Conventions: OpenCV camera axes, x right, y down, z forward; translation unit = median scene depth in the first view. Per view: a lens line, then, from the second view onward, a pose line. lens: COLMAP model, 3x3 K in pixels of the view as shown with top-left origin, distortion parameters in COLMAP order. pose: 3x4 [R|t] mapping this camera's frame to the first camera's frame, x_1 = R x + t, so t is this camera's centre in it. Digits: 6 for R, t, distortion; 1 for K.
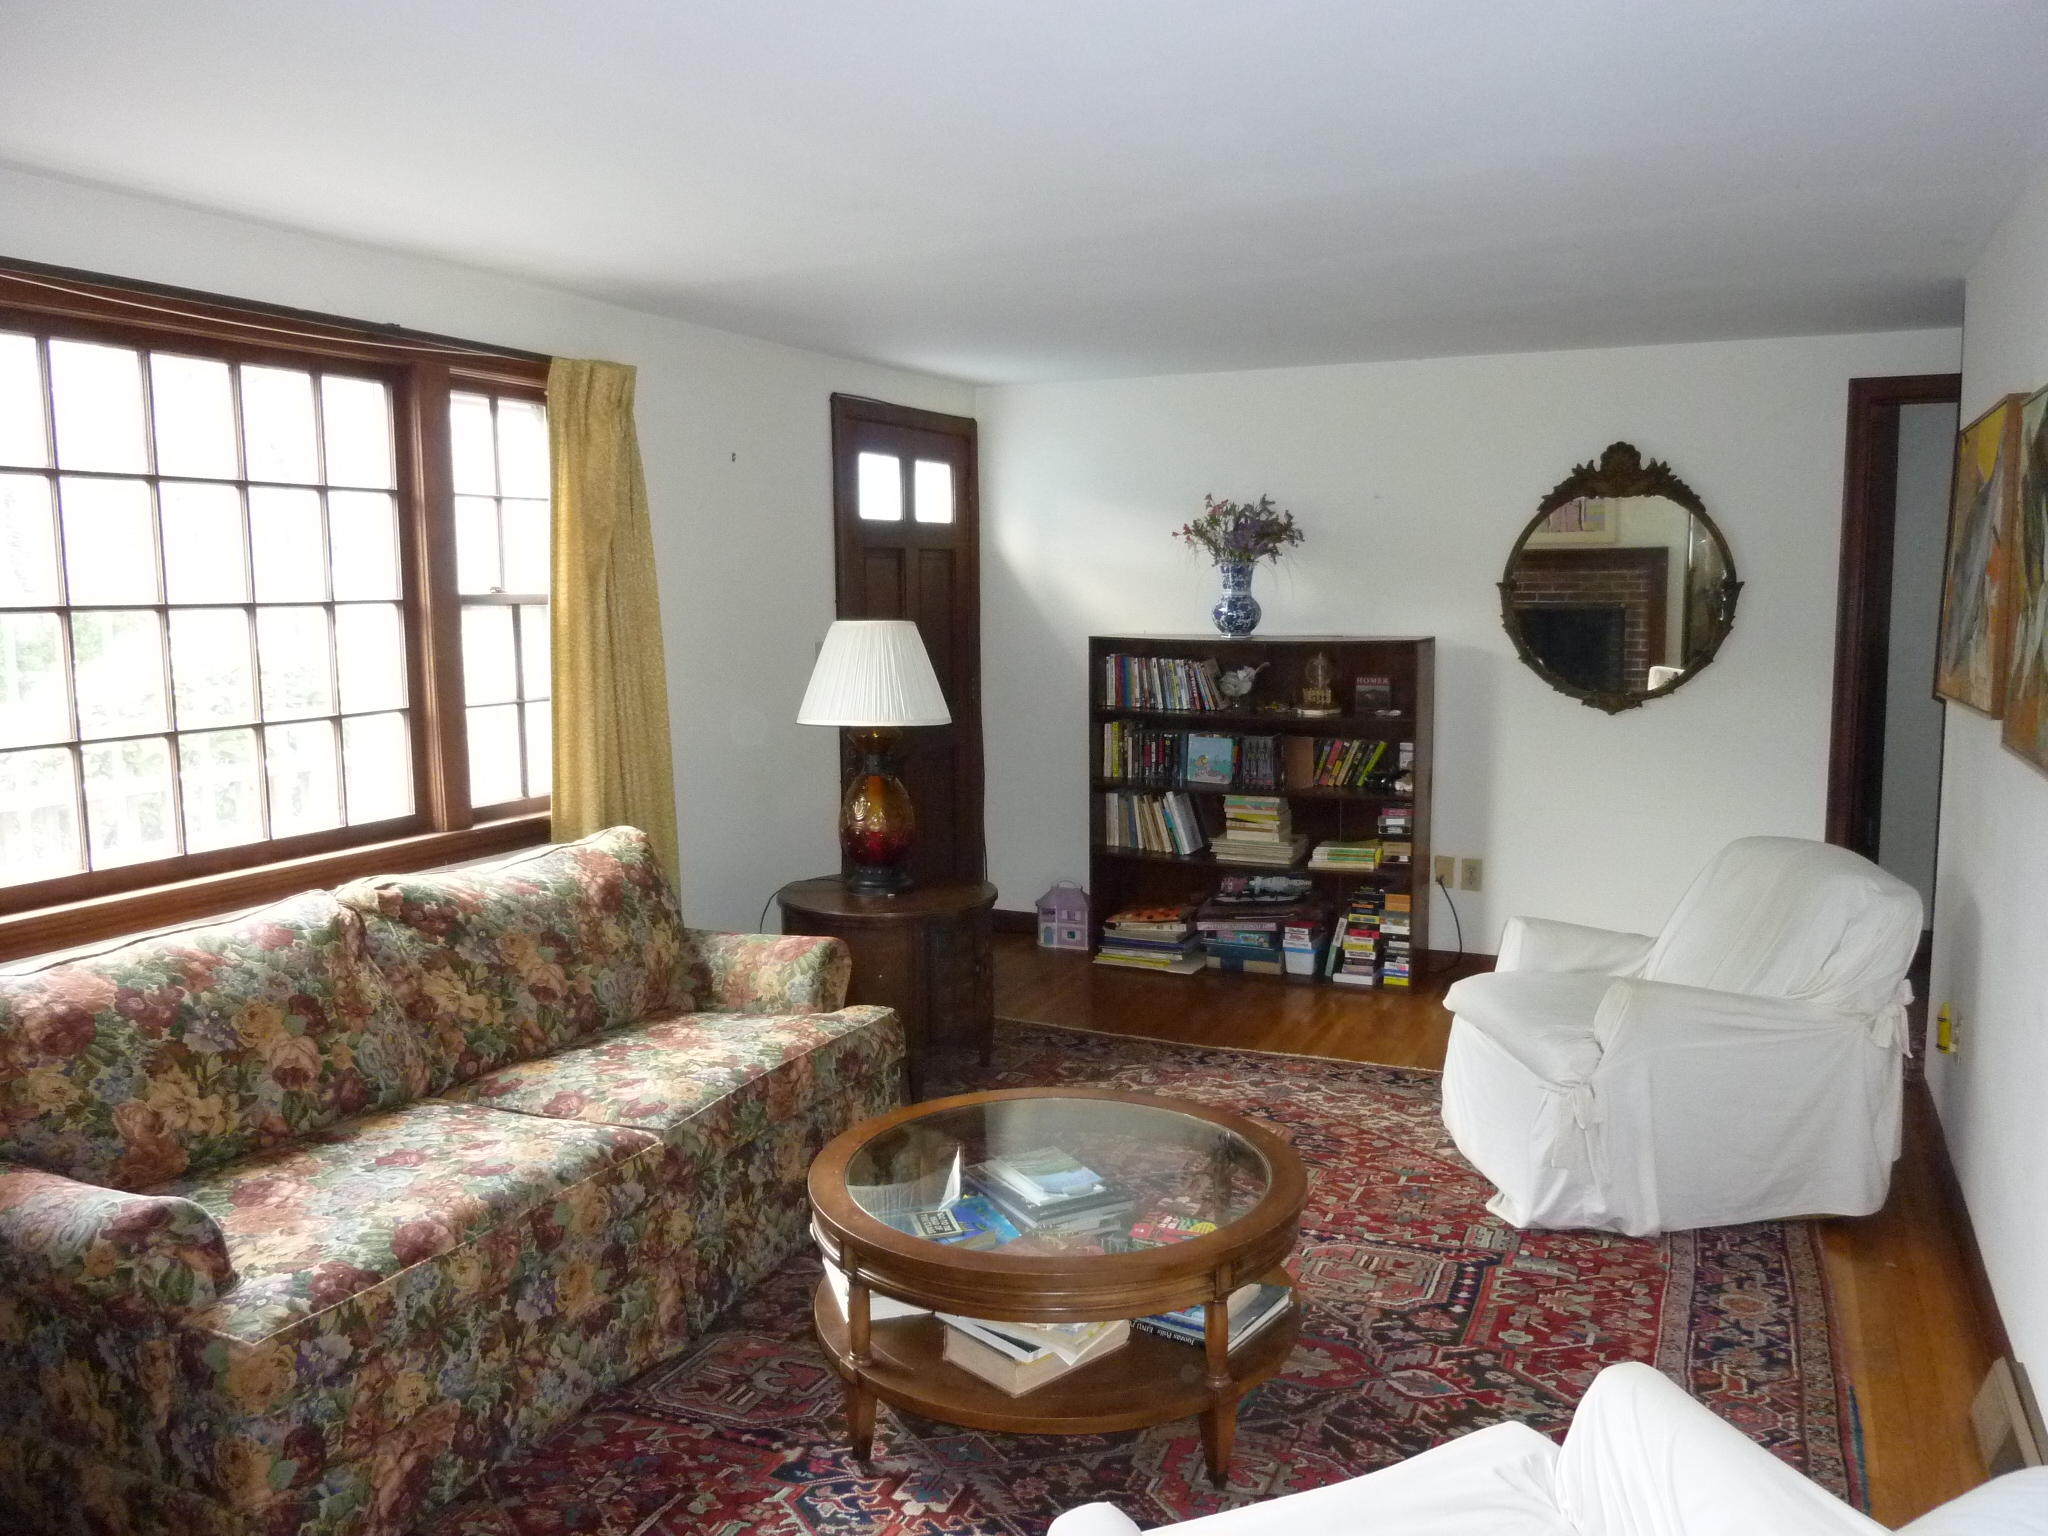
lens RADIAL K [[1556.9, 0, 1030.7], [0, 1556.9, 771.0], [0, 0, 1]] dist [-0.033655, 0.000733]
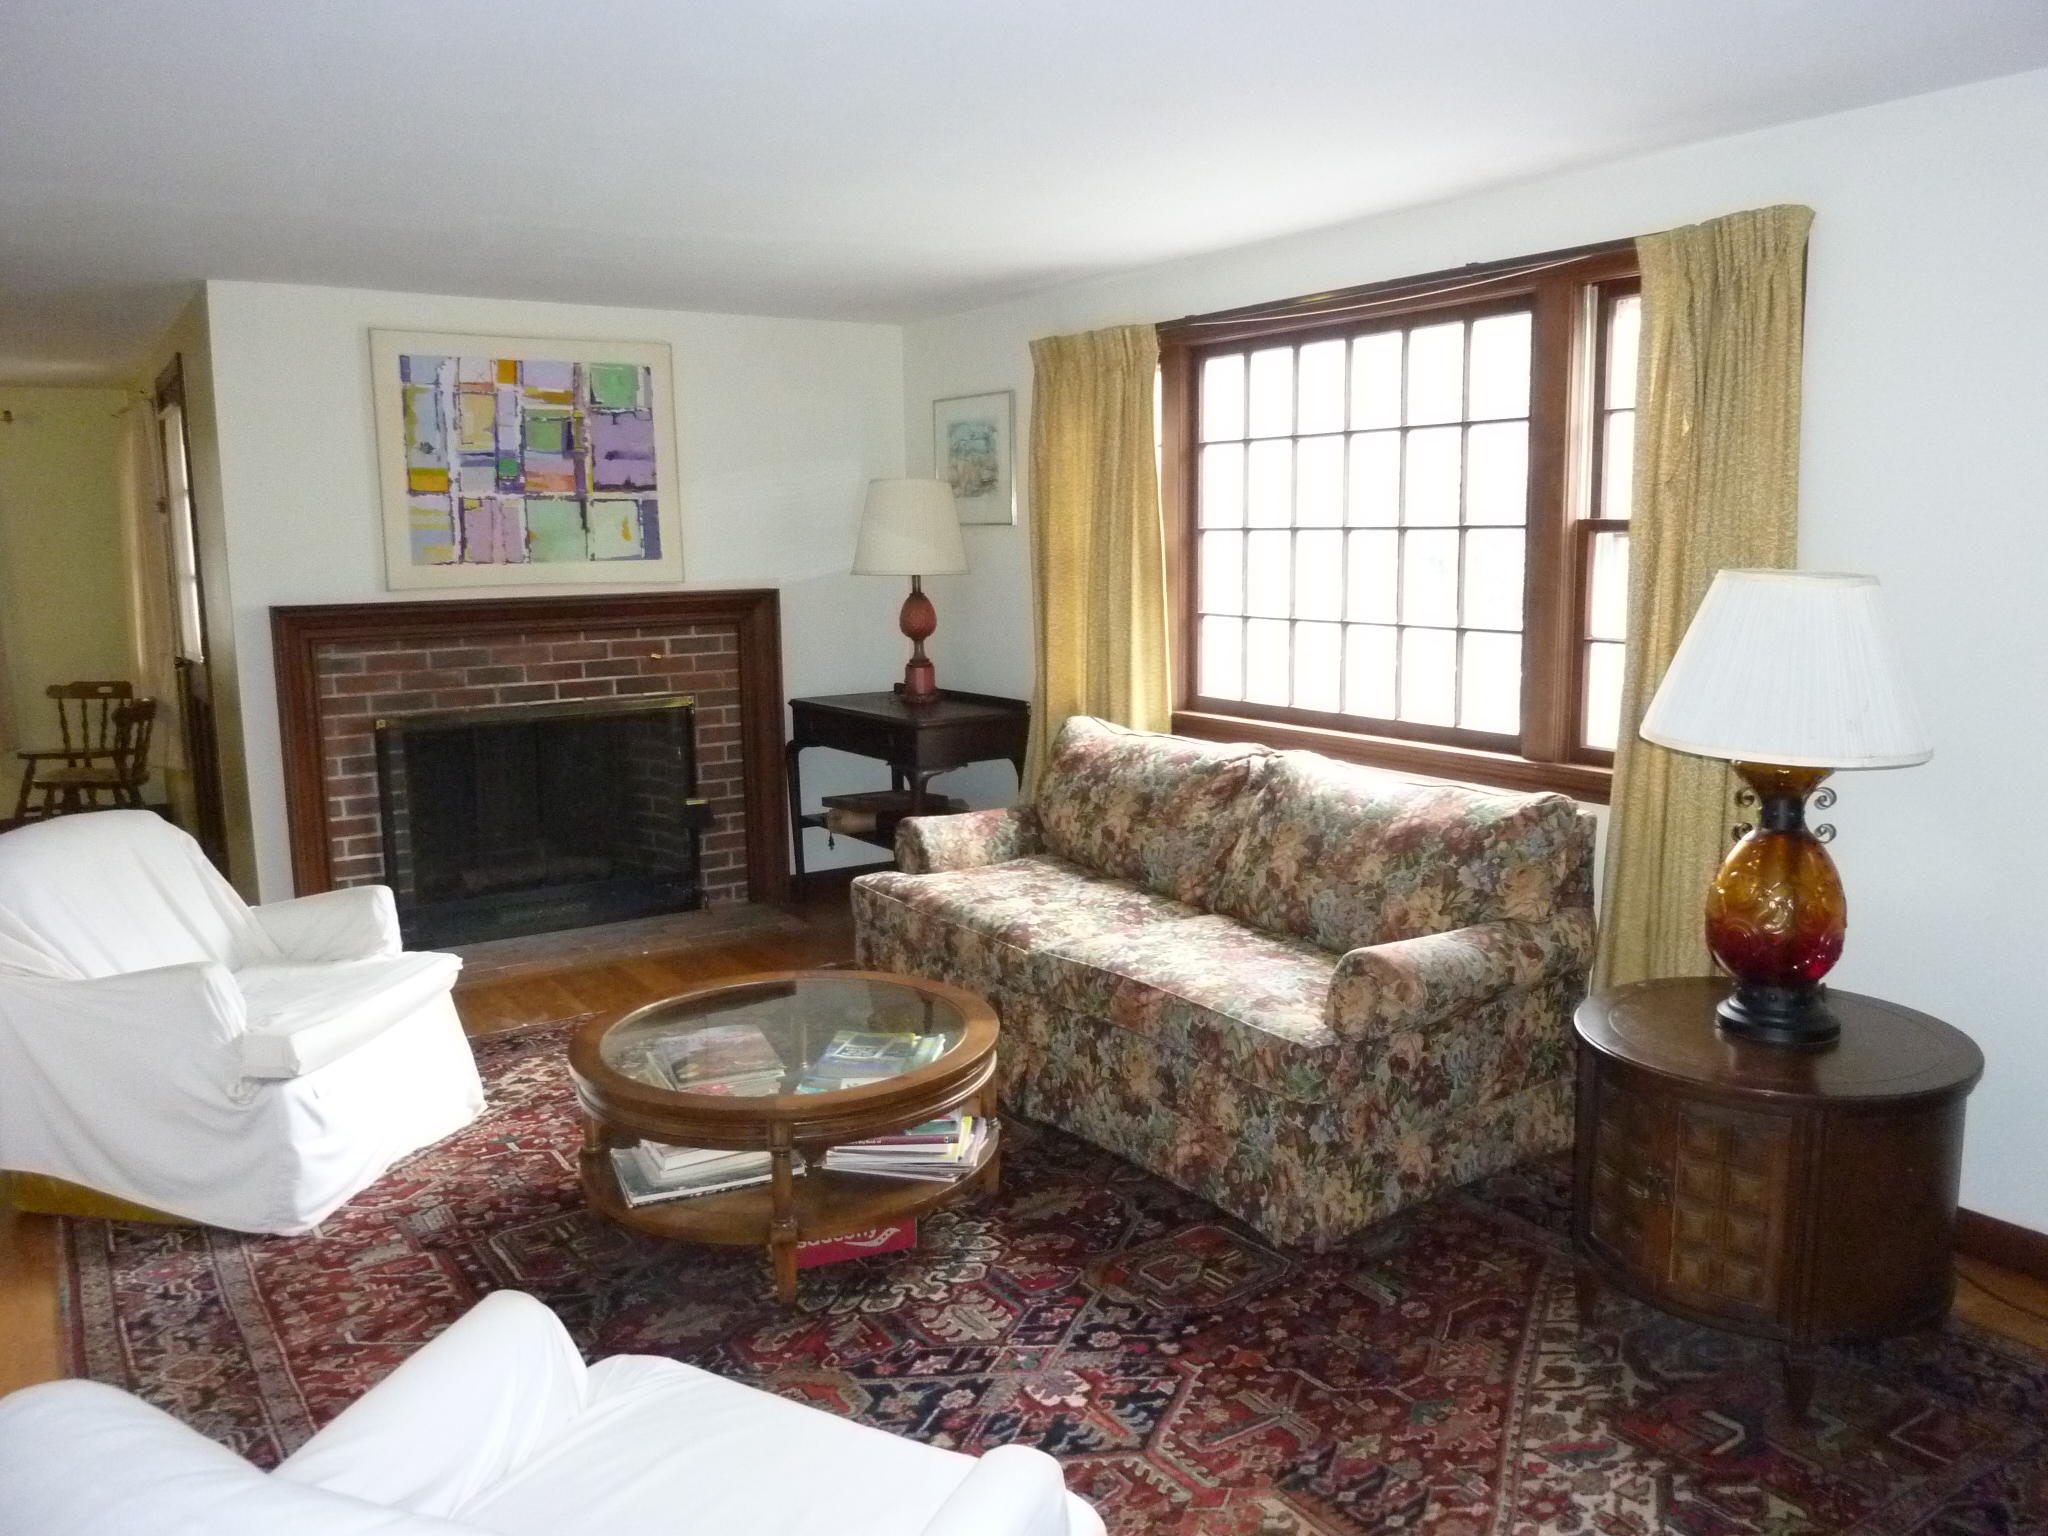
lens RADIAL K [[1556.9, 0, 1030.1], [0, 1556.9, 768.8], [0, 0, 1]] dist [-0.033655, 0.000733]
pose [[-0.513437, 0.152162, -0.844529, 0.718163], [-0.079633, 0.971458, 0.223445, -0.173055], [0.854424, 0.181977, -0.486666, 1.377371]]
